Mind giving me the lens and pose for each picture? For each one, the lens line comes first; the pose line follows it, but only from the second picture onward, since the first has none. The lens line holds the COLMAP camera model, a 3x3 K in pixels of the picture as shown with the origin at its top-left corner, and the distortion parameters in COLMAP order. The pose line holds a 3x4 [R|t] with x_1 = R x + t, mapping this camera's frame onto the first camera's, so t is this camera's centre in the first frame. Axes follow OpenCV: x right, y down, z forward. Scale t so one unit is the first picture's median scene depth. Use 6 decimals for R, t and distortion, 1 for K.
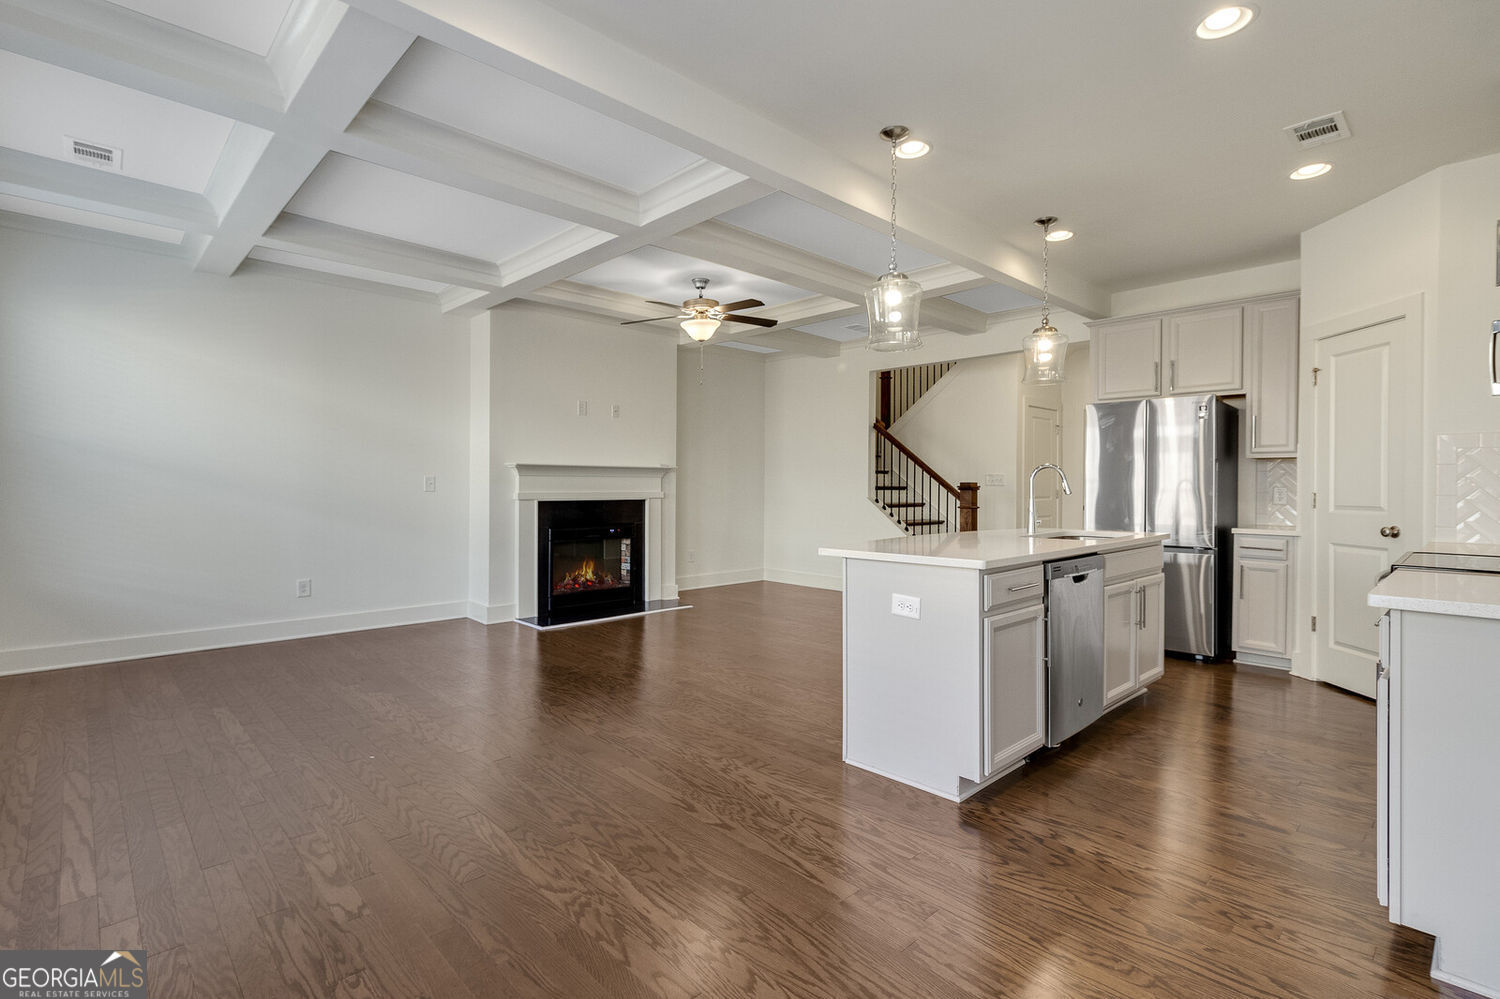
lens RADIAL K [[707.4, 0, 744.2], [0, 707.4, 486.9], [0, 0, 1]] dist [0.003766, -0.000059]
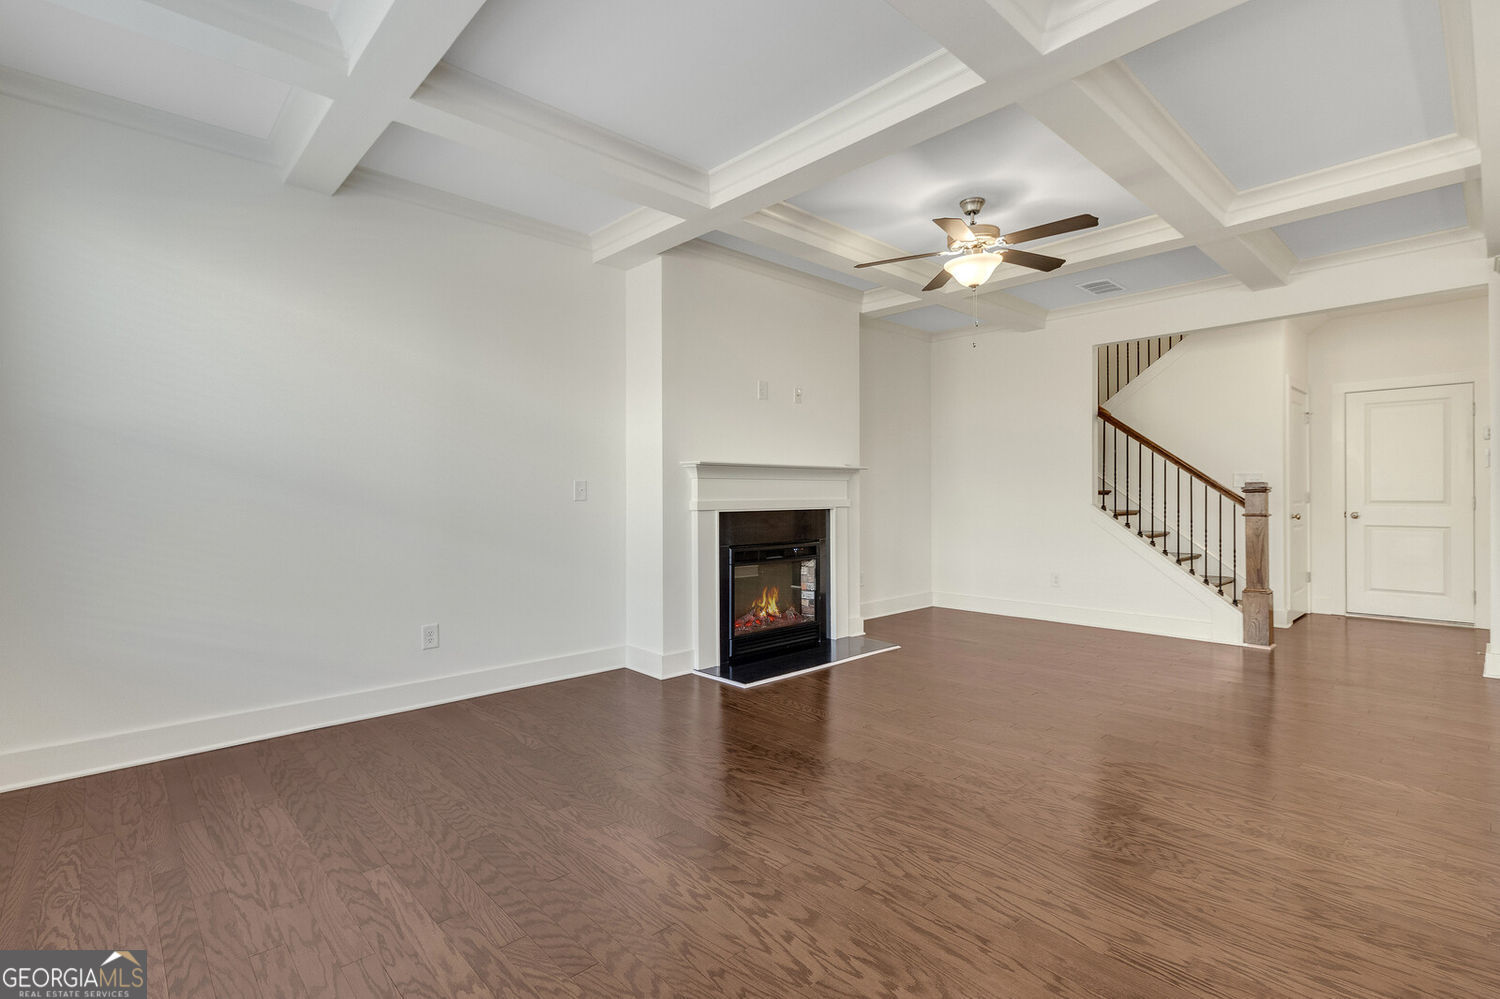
lens RADIAL K [[702.6, 0, 743.9], [0, 702.6, 495.7], [0, 0, 1]] dist [0.003007, 0.000846]
pose [[0.999864, -0.010487, -0.012709, -0.290625], [0.010454, 0.999942, -0.002646, 0.005440], [0.012736, 0.002512, 0.999916, 0.288804]]
